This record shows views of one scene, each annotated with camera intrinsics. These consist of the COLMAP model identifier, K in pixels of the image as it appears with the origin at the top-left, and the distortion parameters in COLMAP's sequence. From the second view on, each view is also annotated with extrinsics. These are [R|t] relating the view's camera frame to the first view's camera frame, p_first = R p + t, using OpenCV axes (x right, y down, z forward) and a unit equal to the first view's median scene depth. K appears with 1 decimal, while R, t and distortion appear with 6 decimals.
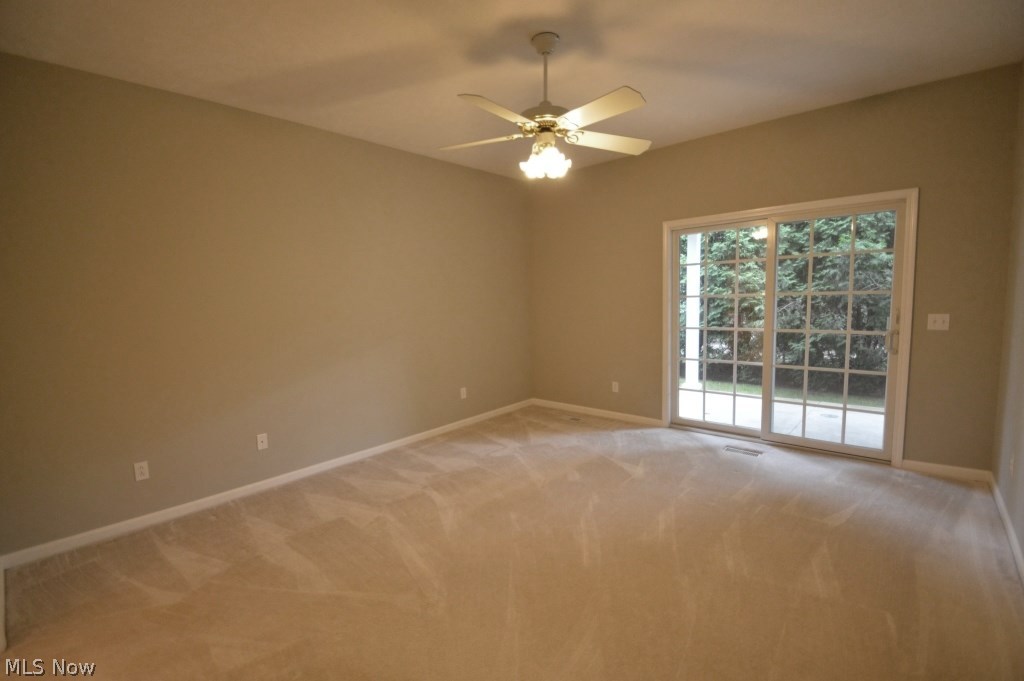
lens RADIAL K [[453.1, 0, 507.9], [0, 453.1, 344.2], [0, 0, 1]] dist [0.010071, -0.014514]
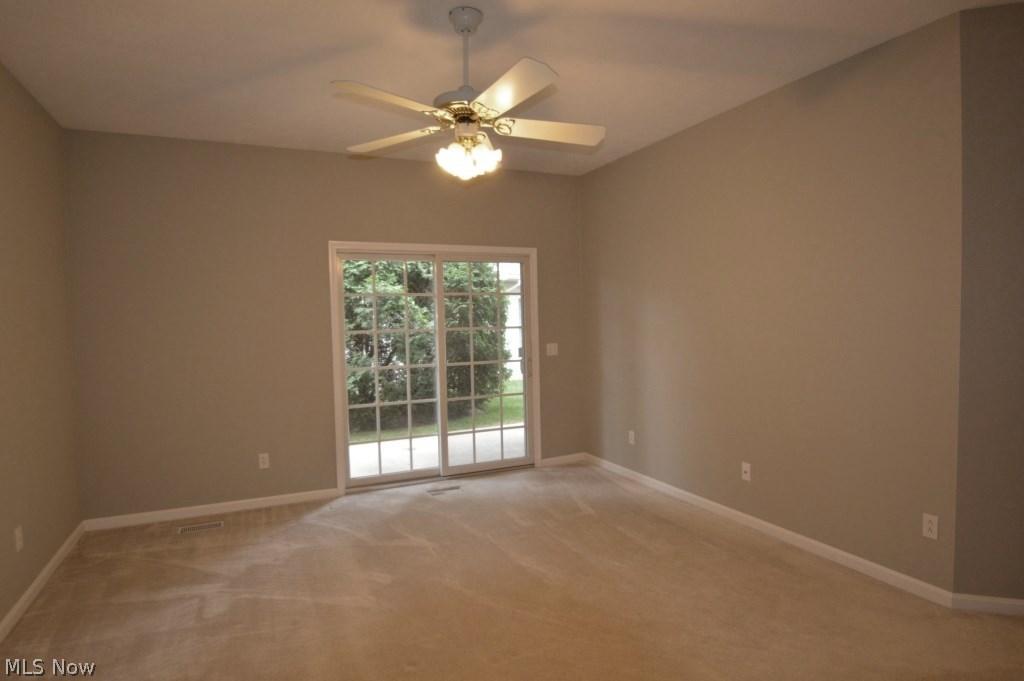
lens RADIAL K [[563.0, 0, 512.0], [0, 563.0, 340.5], [0, 0, 1]] dist [-0.016094, -0.000512]
pose [[0.393525, -0.008443, 0.919275, -0.494470], [0.105701, 0.993742, -0.036122, -0.021758], [-0.913217, 0.111383, 0.391955, 0.357113]]
